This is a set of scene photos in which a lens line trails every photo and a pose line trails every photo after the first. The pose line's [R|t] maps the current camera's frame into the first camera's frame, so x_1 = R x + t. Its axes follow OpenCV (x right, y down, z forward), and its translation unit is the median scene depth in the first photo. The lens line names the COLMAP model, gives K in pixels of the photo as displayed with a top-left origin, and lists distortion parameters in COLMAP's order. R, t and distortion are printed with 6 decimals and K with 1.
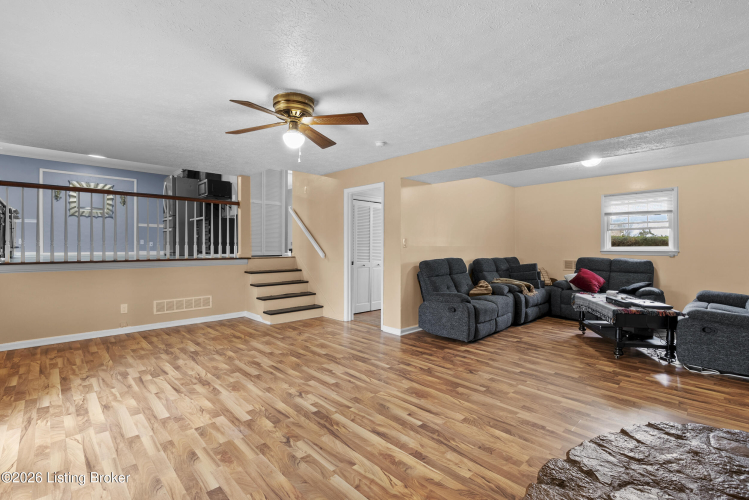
lens RADIAL K [[345.5, 0, 377.2], [0, 345.5, 247.3], [0, 0, 1]] dist [-0.001787, 0.000472]
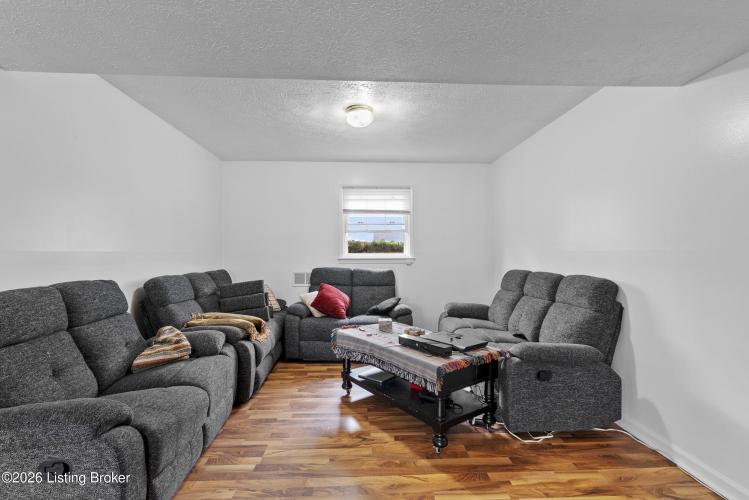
lens RADIAL K [[345.5, 0, 372.3], [0, 345.5, 252.5], [0, 0, 1]] dist [-0.001787, 0.000472]
pose [[0.667355, 0.001042, 0.744739, 0.140537], [0.005279, 0.999967, -0.006129, 0.001819], [-0.744721, 0.008022, 0.667327, 0.476139]]
